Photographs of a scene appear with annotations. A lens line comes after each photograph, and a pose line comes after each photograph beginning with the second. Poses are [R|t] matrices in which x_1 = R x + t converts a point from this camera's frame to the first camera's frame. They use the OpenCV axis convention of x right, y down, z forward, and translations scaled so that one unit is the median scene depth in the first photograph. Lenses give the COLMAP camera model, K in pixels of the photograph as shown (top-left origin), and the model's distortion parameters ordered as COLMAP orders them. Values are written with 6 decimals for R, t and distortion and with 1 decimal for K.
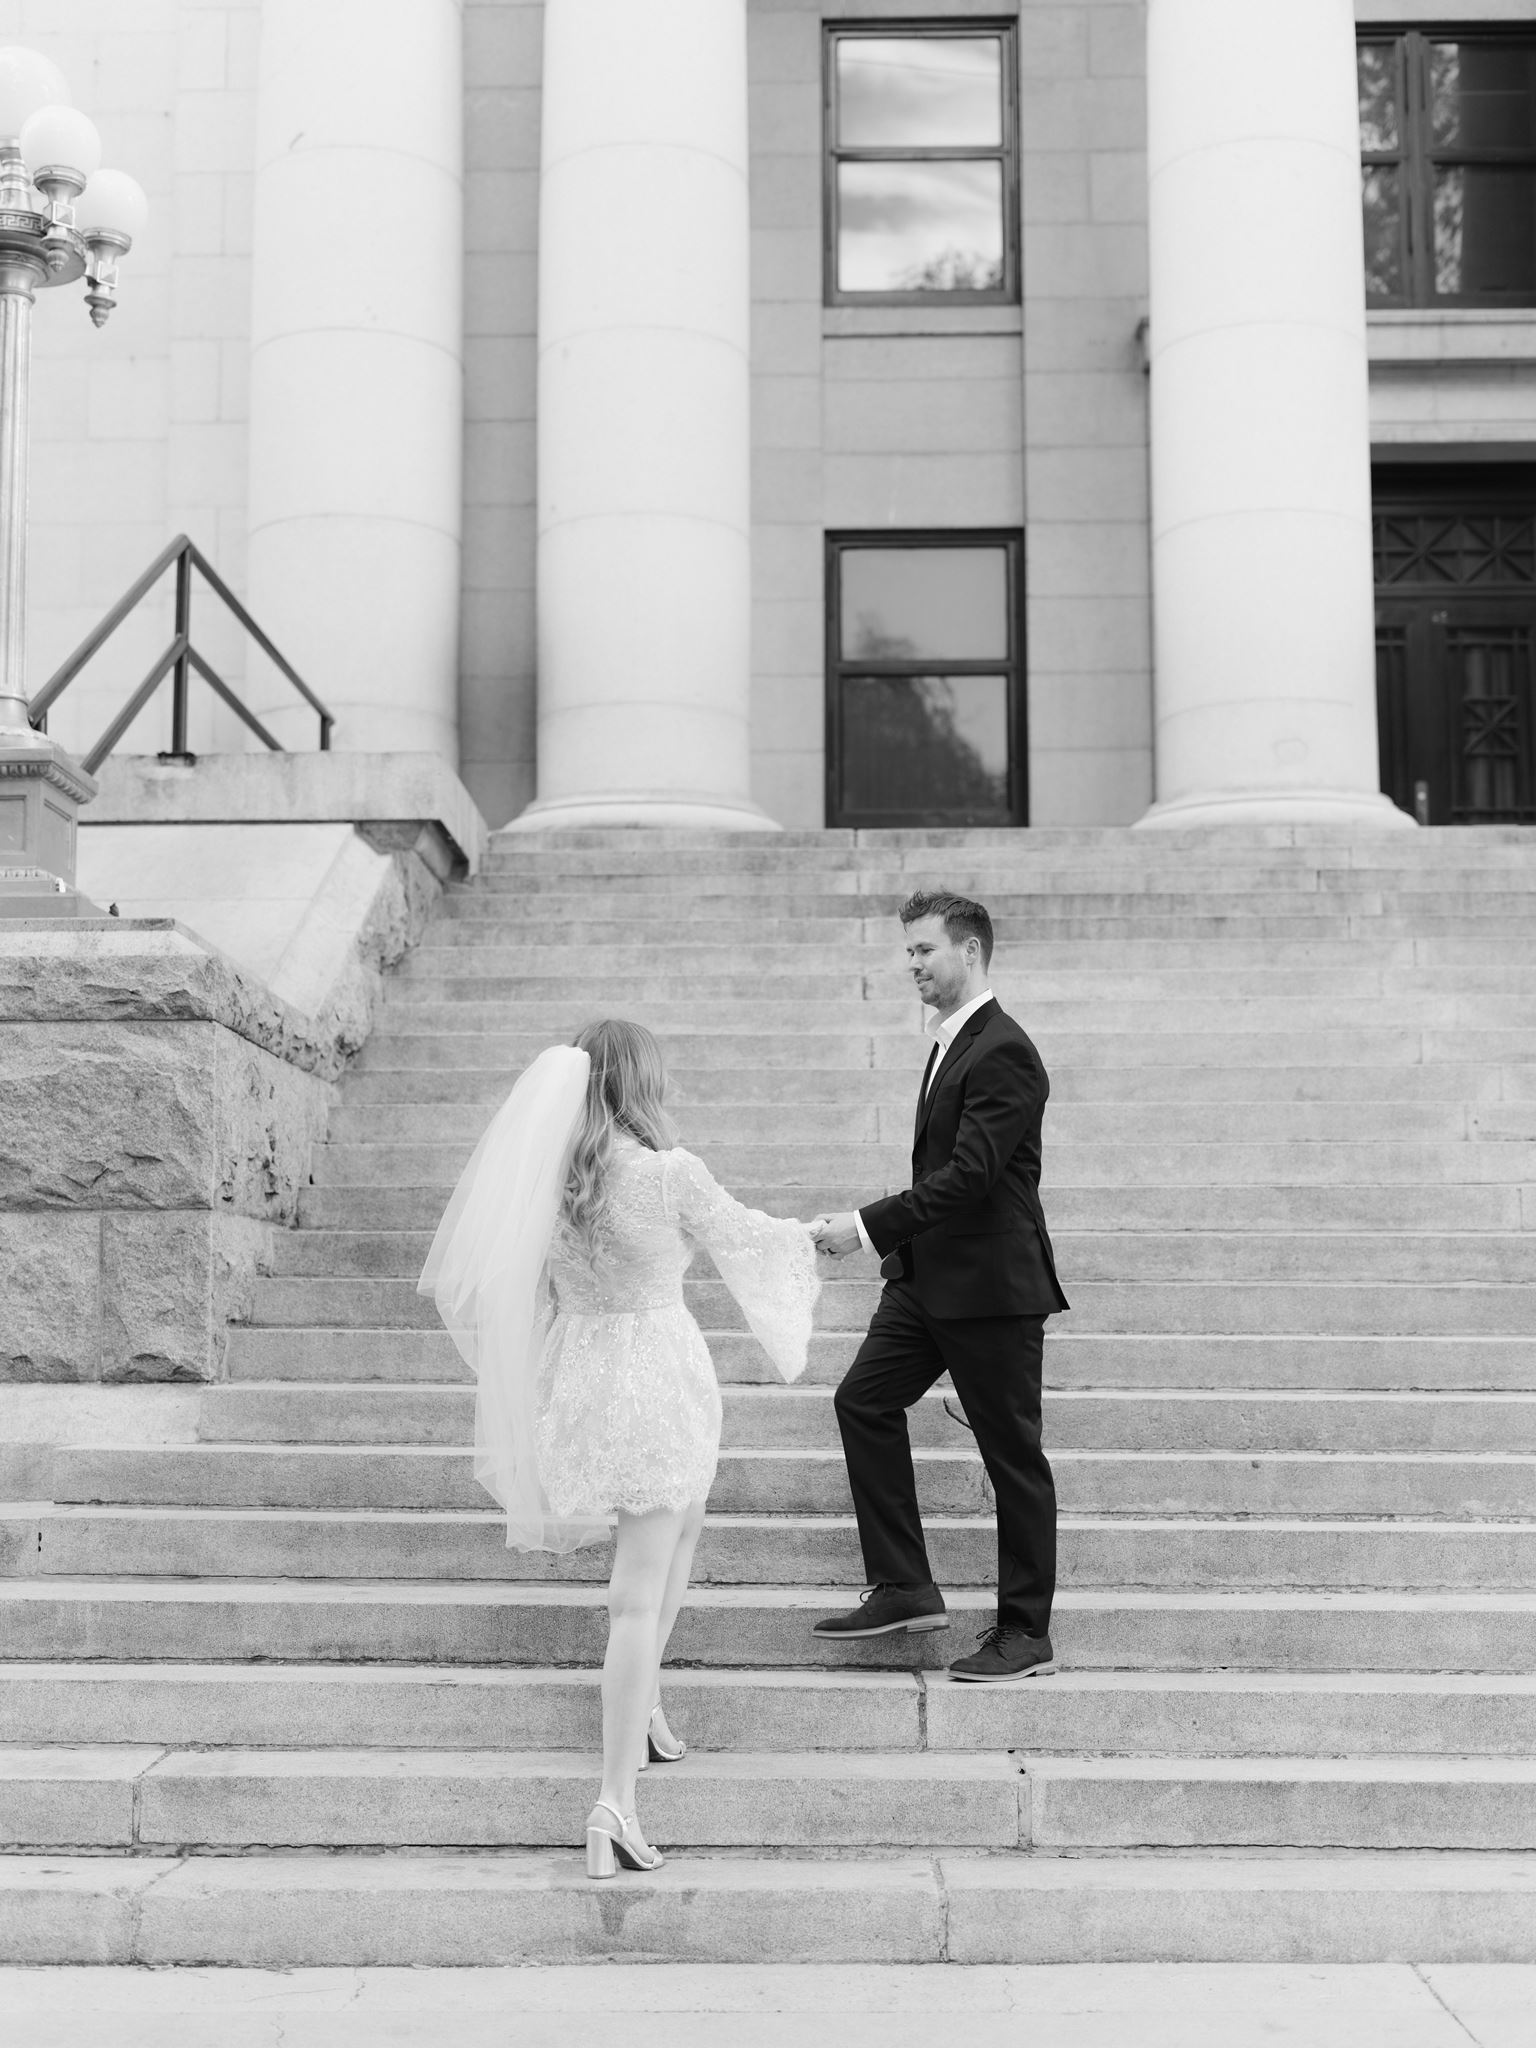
lens RADIAL K [[2682.5, 0, 750.9], [0, 2682.5, 1027.9], [0, 0, 1]] dist [0.004001, 0.011568]
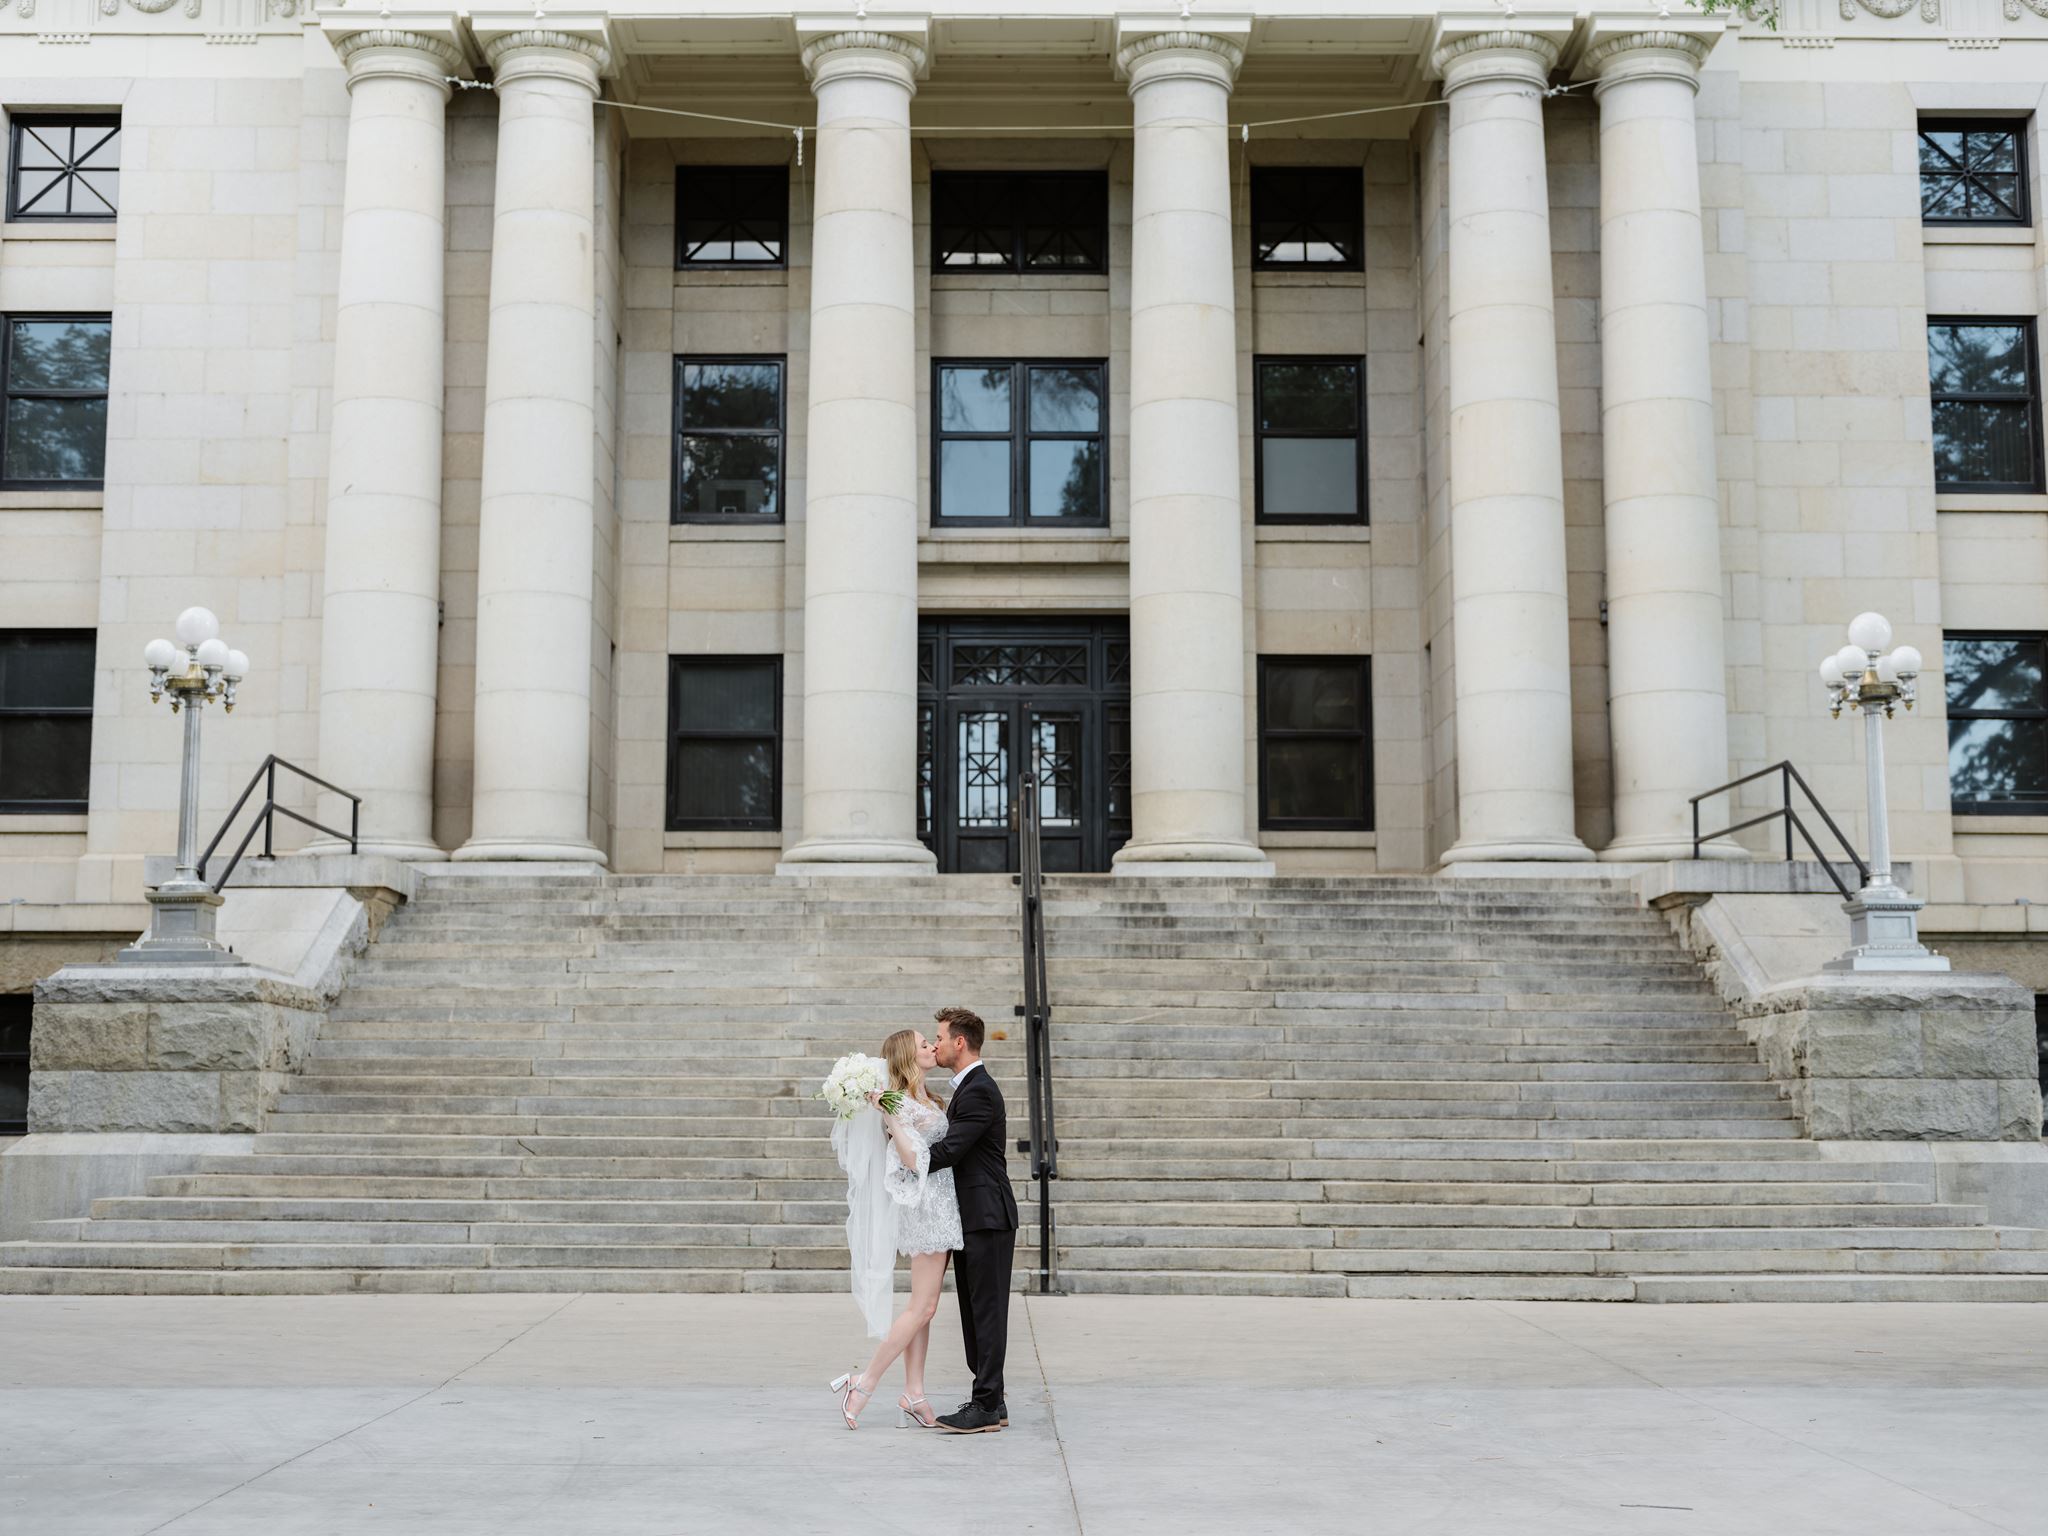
lens RADIAL K [[2682.5, 0, 1018.5], [0, 2682.5, 755.4], [0, 0, 1]] dist [0.004001, 0.011568]
pose [[0.999583, 0.005353, 0.028382, 0.499601], [-0.004640, 0.999674, -0.025102, -0.191450], [-0.028507, 0.024960, 0.999282, -1.796266]]
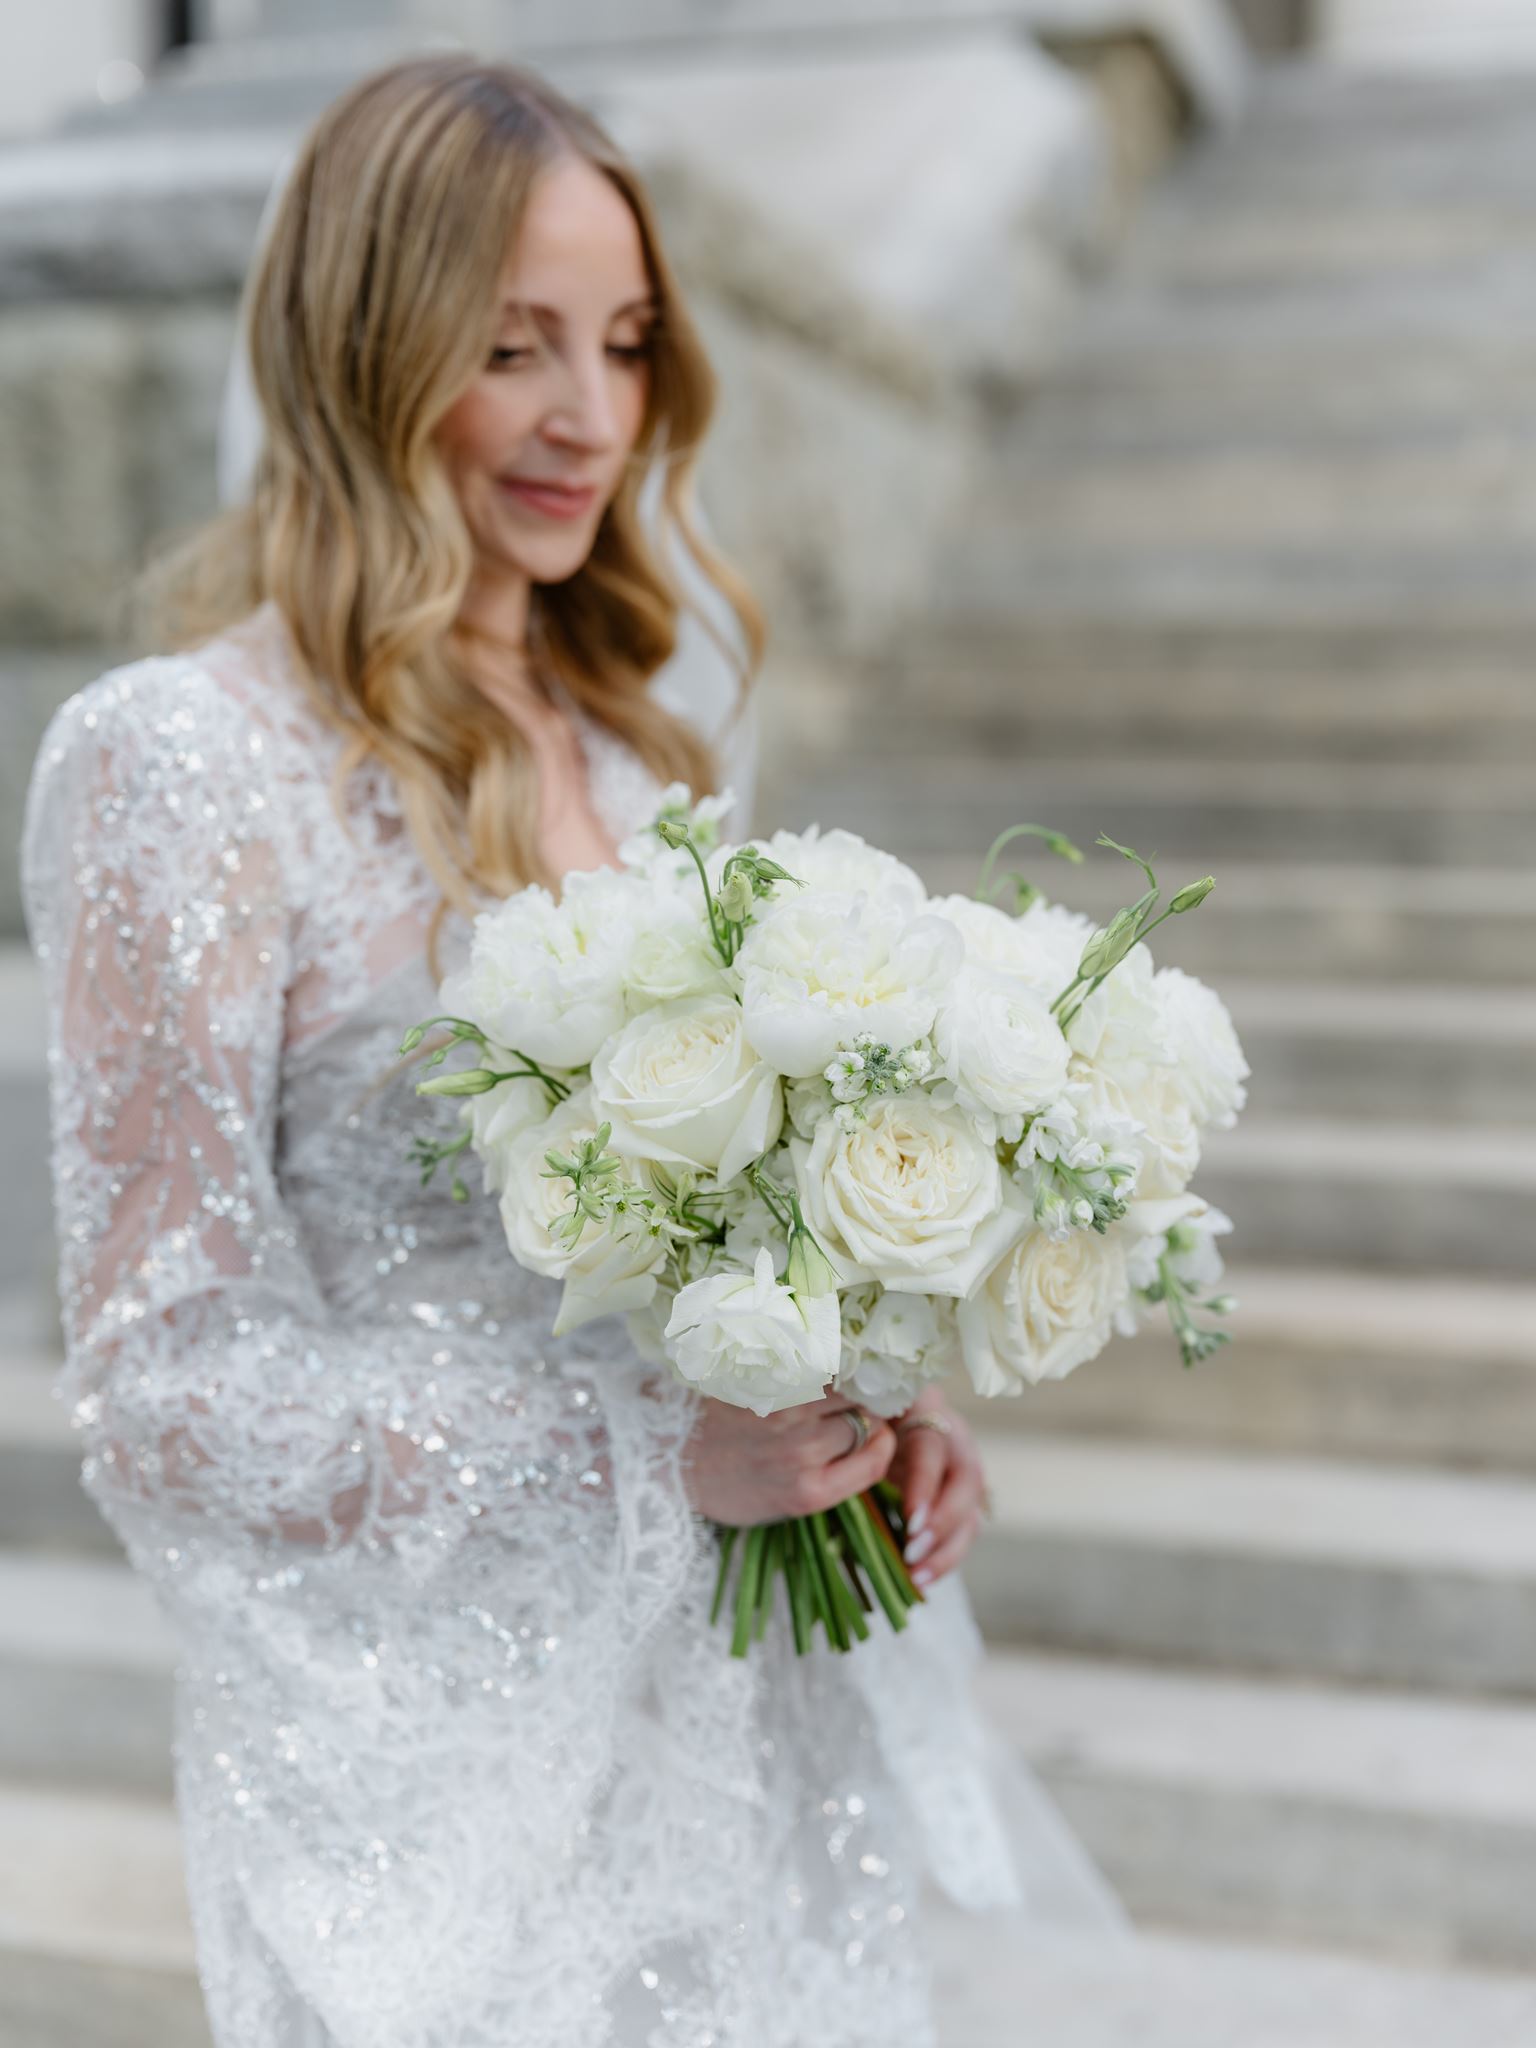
lens RADIAL K [[2682.5, 0, 750.9], [0, 2682.5, 1027.9], [0, 0, 1]] dist [0.004001, 0.011568]
pose [[0.962466, 0.035748, -0.269037, -0.045425], [0.019521, 0.979602, 0.199998, 0.035644], [0.270698, -0.197743, 0.942136, 0.492500]]
